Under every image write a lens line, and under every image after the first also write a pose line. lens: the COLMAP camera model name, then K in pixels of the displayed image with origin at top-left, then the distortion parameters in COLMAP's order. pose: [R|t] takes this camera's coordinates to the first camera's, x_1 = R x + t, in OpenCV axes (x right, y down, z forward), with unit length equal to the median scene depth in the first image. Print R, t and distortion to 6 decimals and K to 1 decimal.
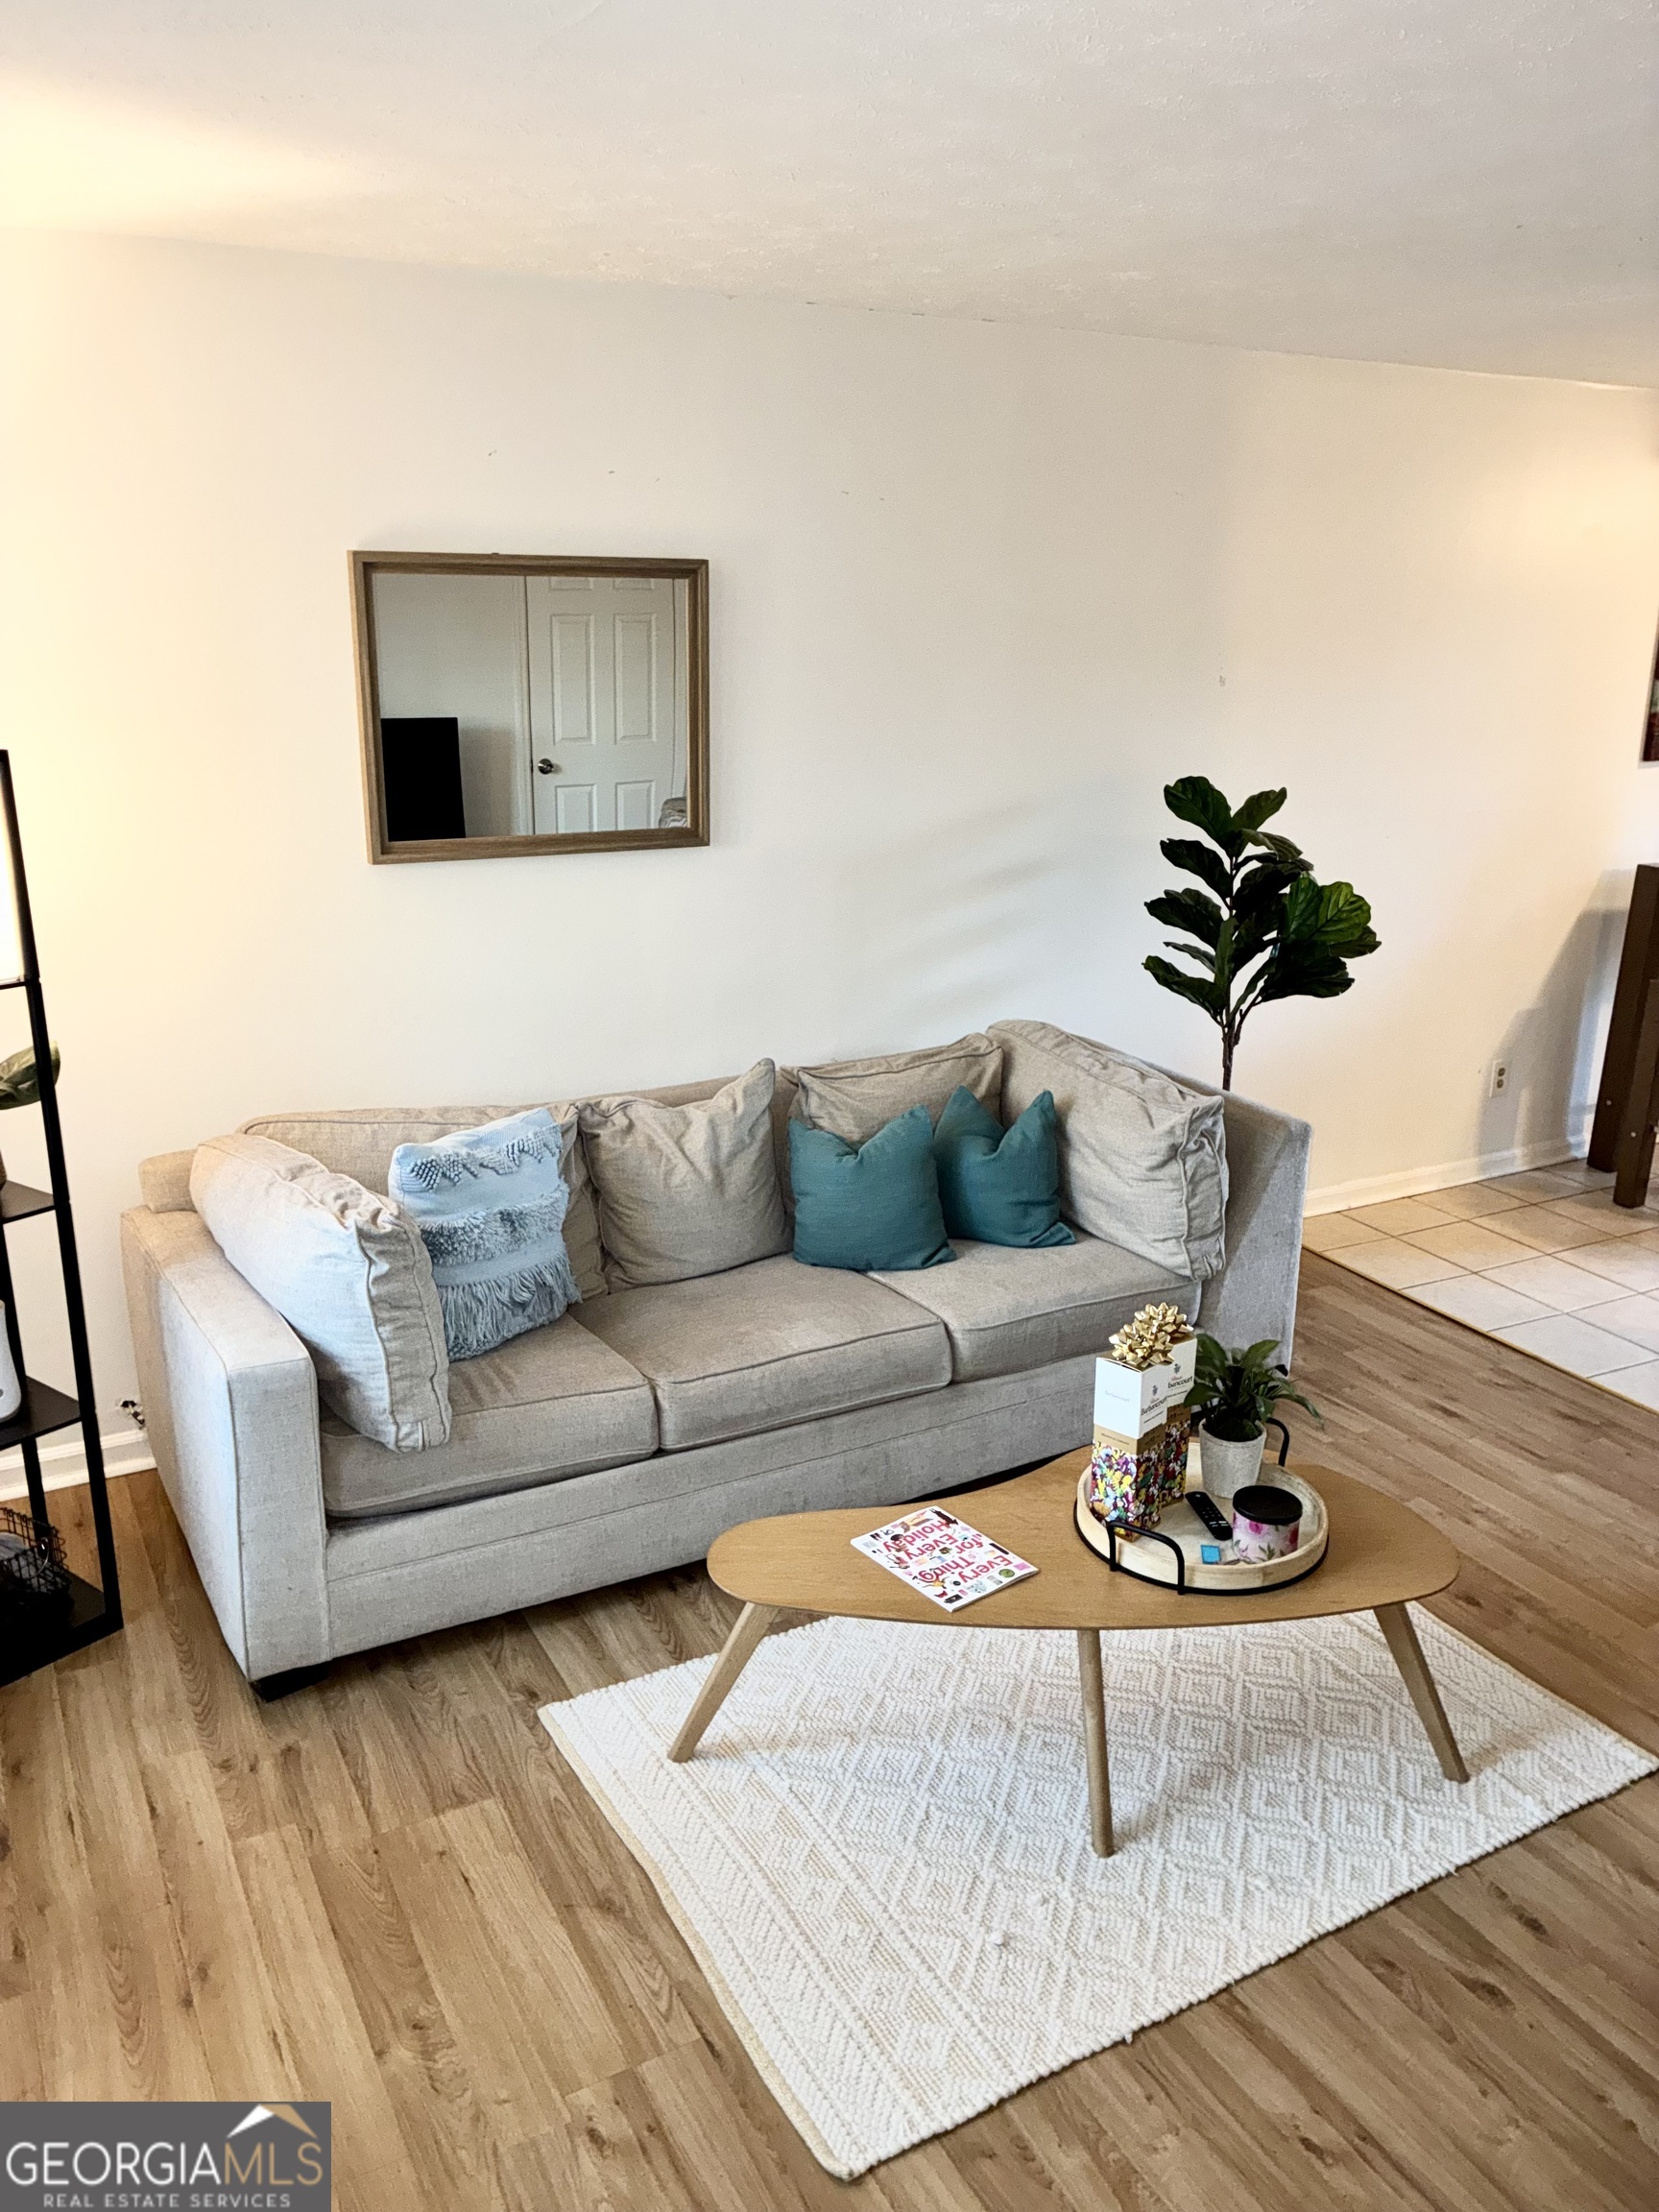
lens RADIAL K [[1688.7, 0, 832.5], [0, 1688.7, 1109.0], [0, 0, 1]] dist [0.046695, -0.050415]
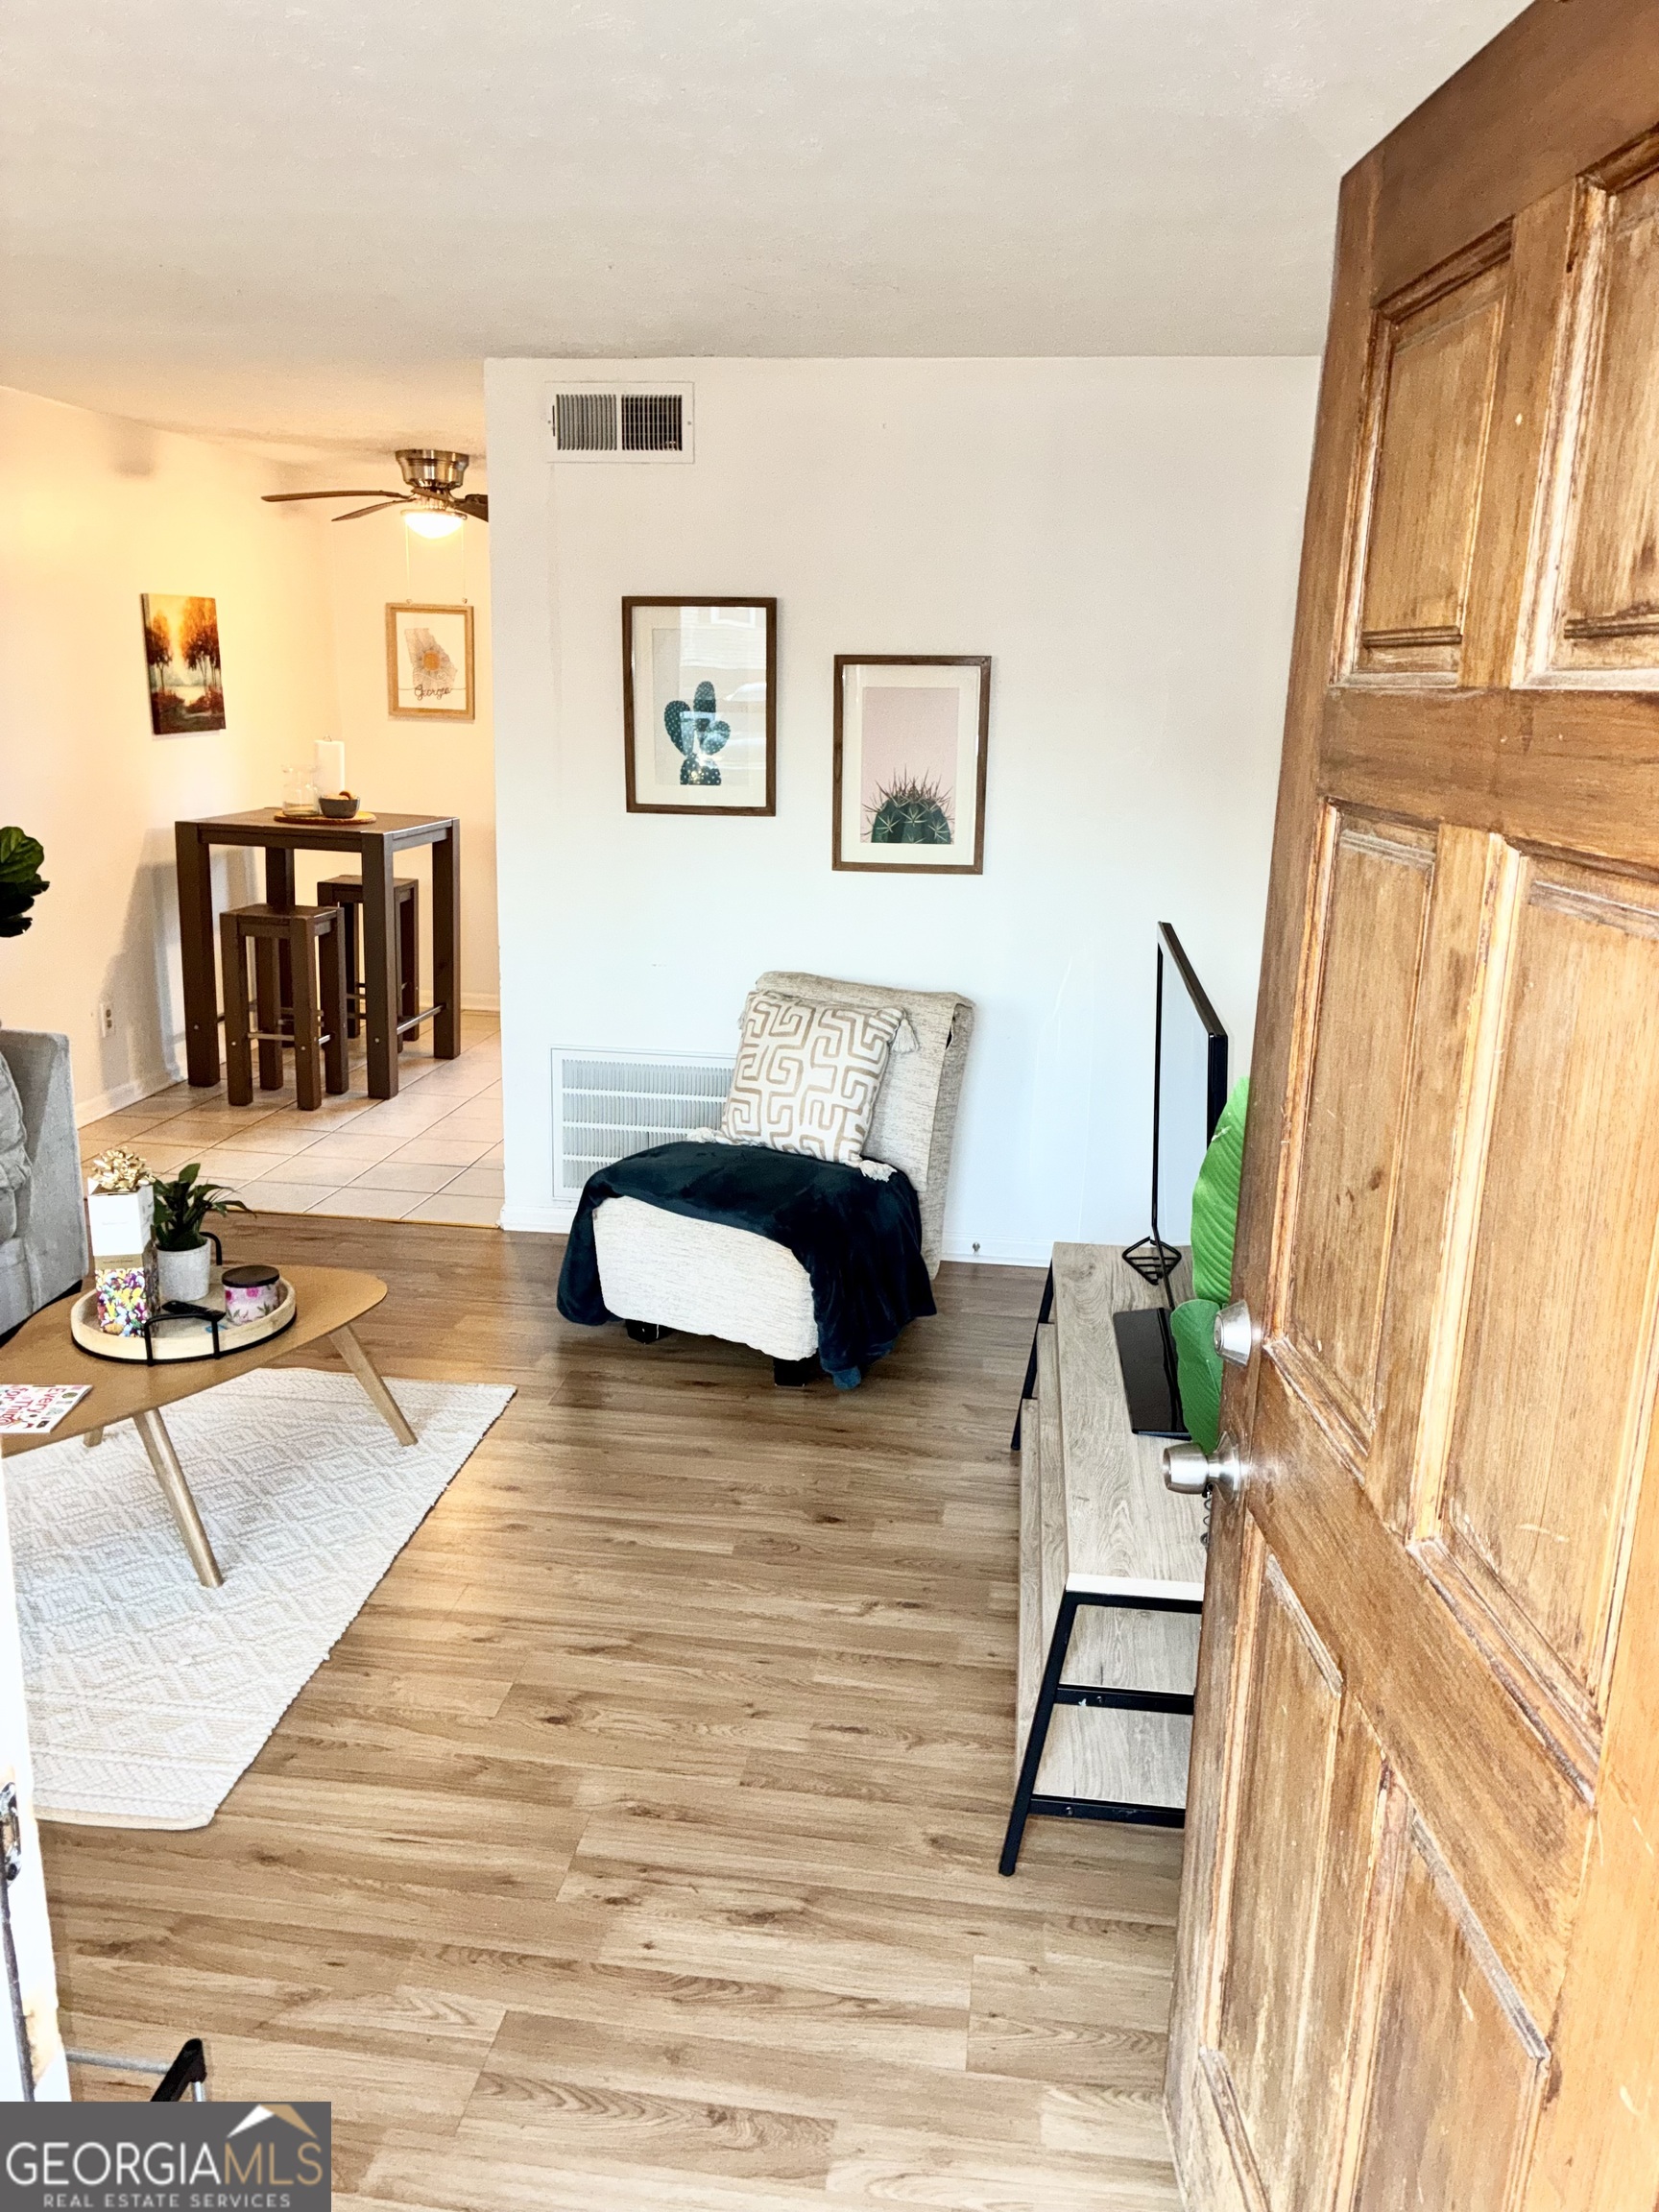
lens RADIAL K [[1688.7, 0, 836.4], [0, 1688.7, 1109.7], [0, 0, 1]] dist [0.046695, -0.050415]
pose [[0.587558, -0.193926, 0.785601, -0.387178], [0.213732, 0.973572, 0.080475, 0.094021], [-0.780445, 0.120624, 0.613478, -0.091501]]
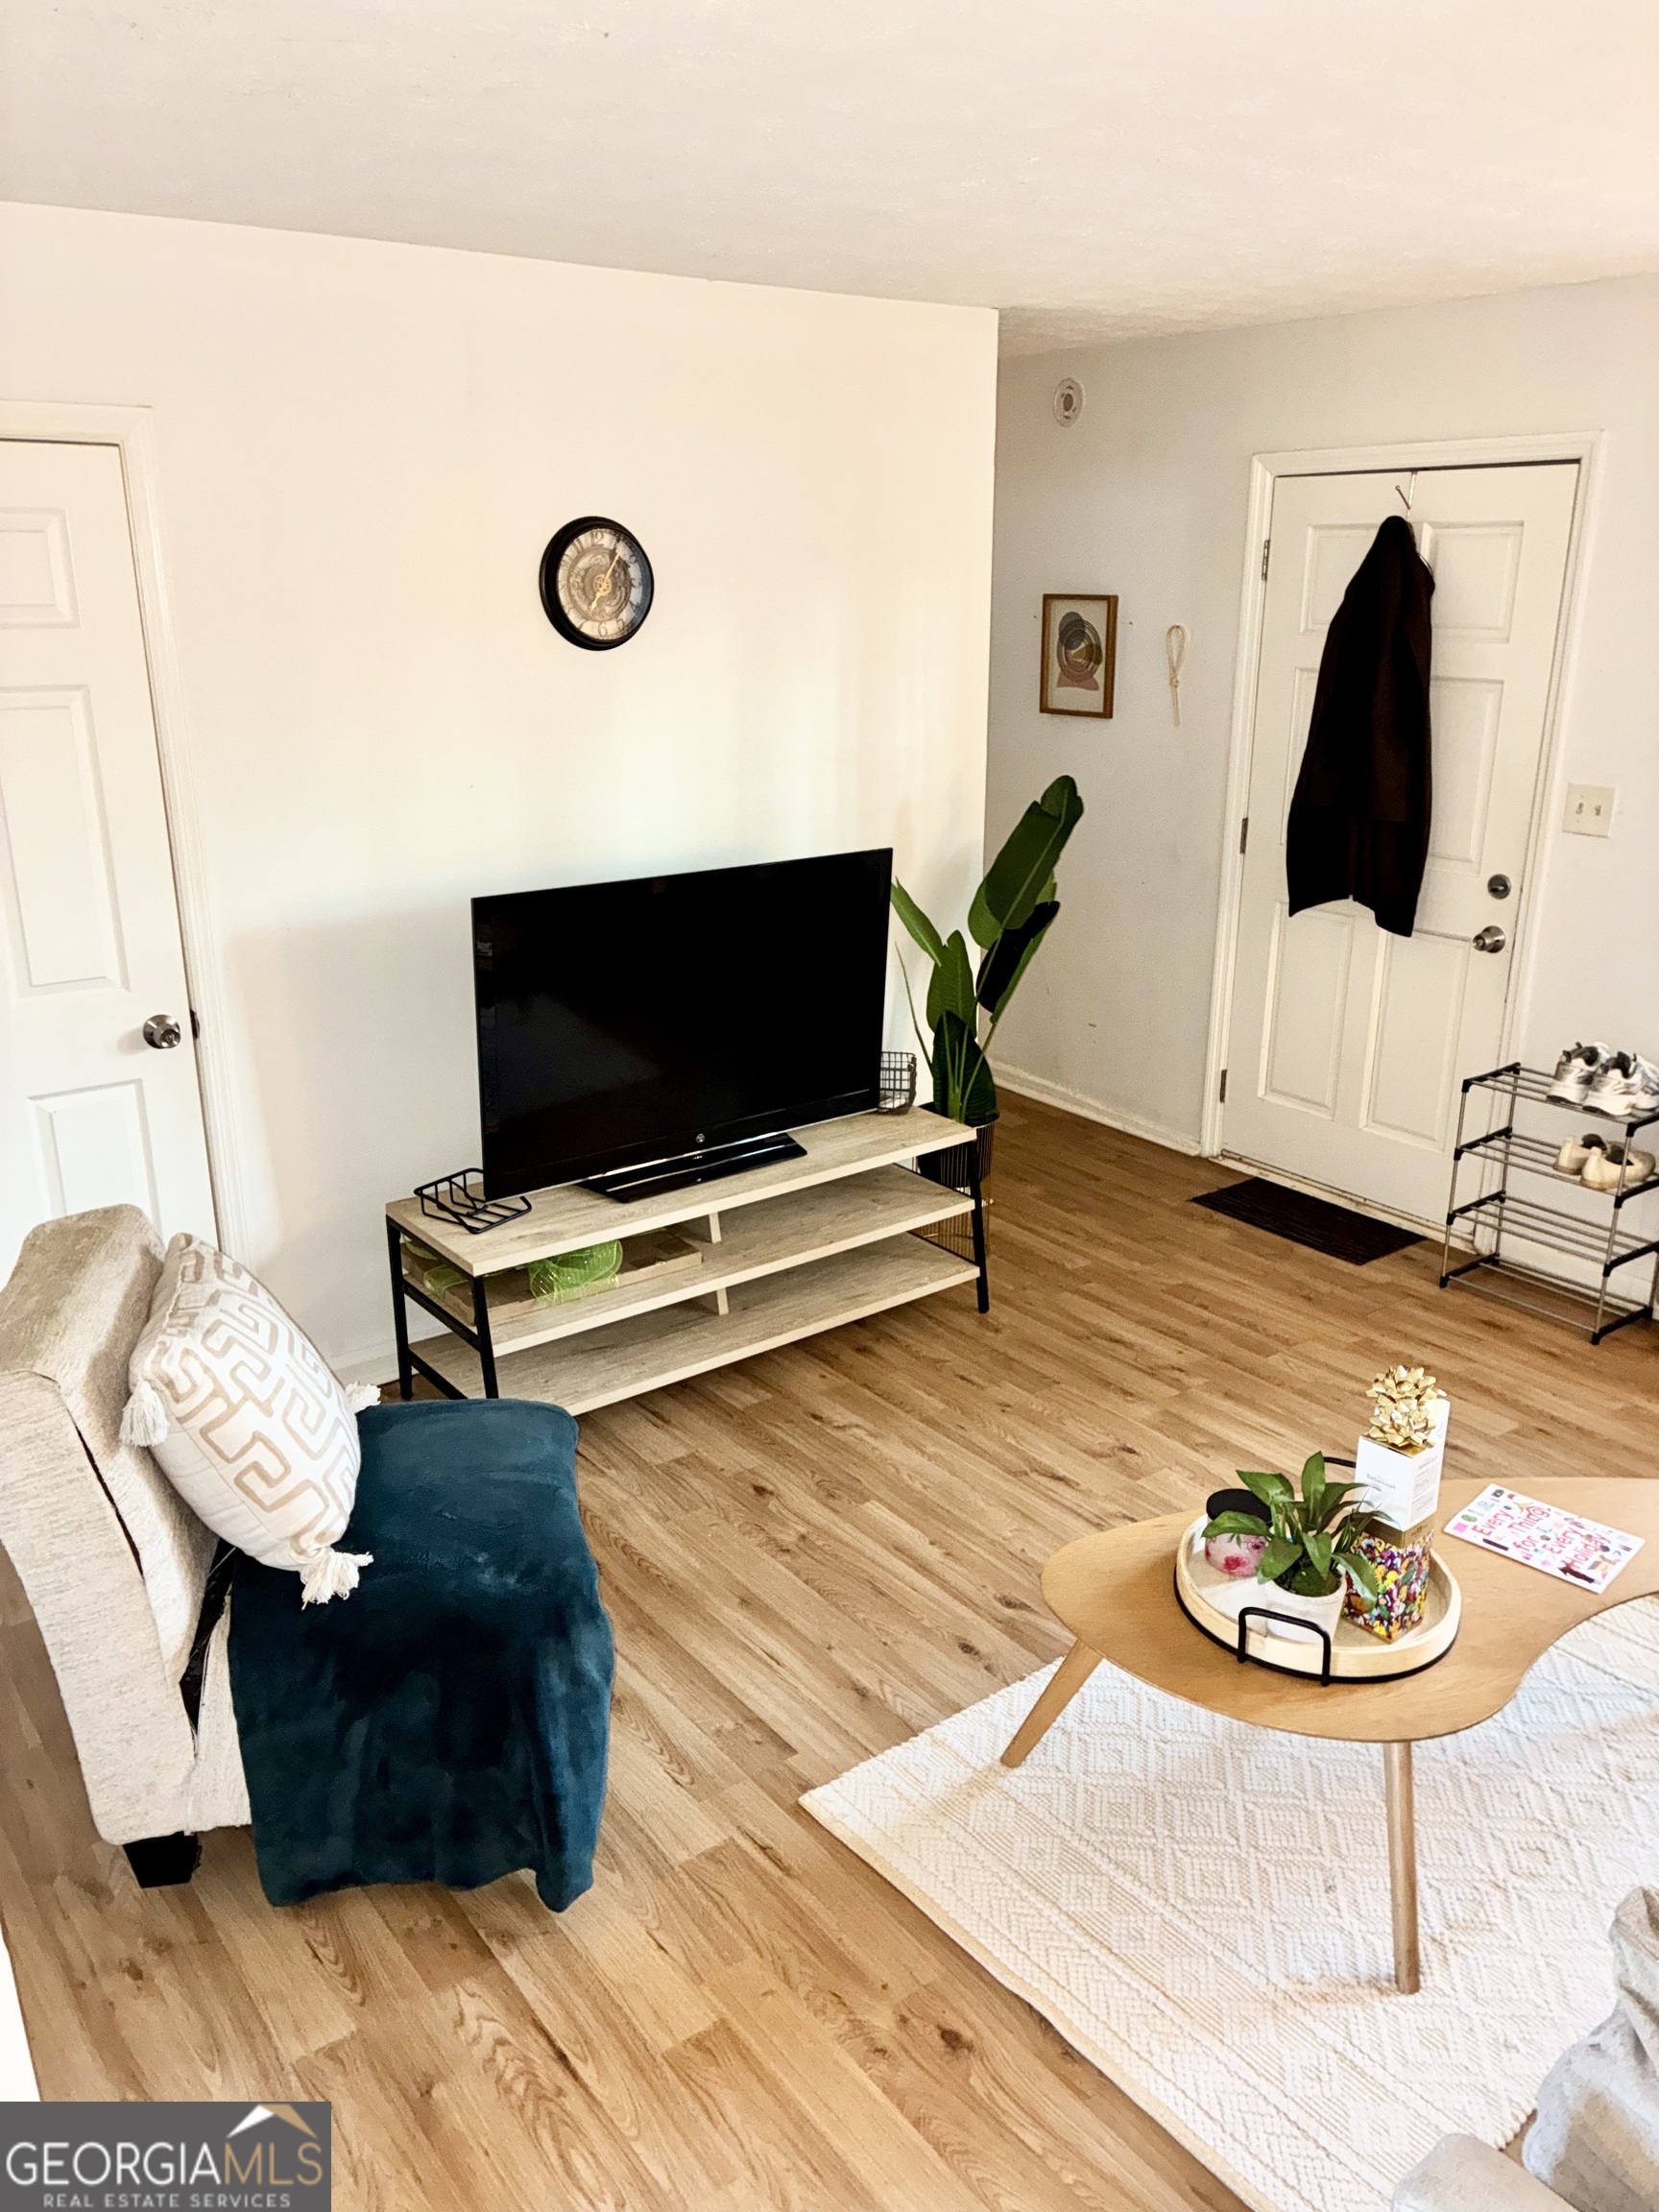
lens RADIAL K [[1688.7, 0, 850.4], [0, 1688.7, 1091.6], [0, 0, 1]] dist [0.046695, -0.050415]
pose [[-0.987956, 0.031649, -0.151464, 0.541820], [-0.059880, 0.824395, 0.562838, -0.434261], [0.142679, 0.565129, -0.812571, 1.426170]]
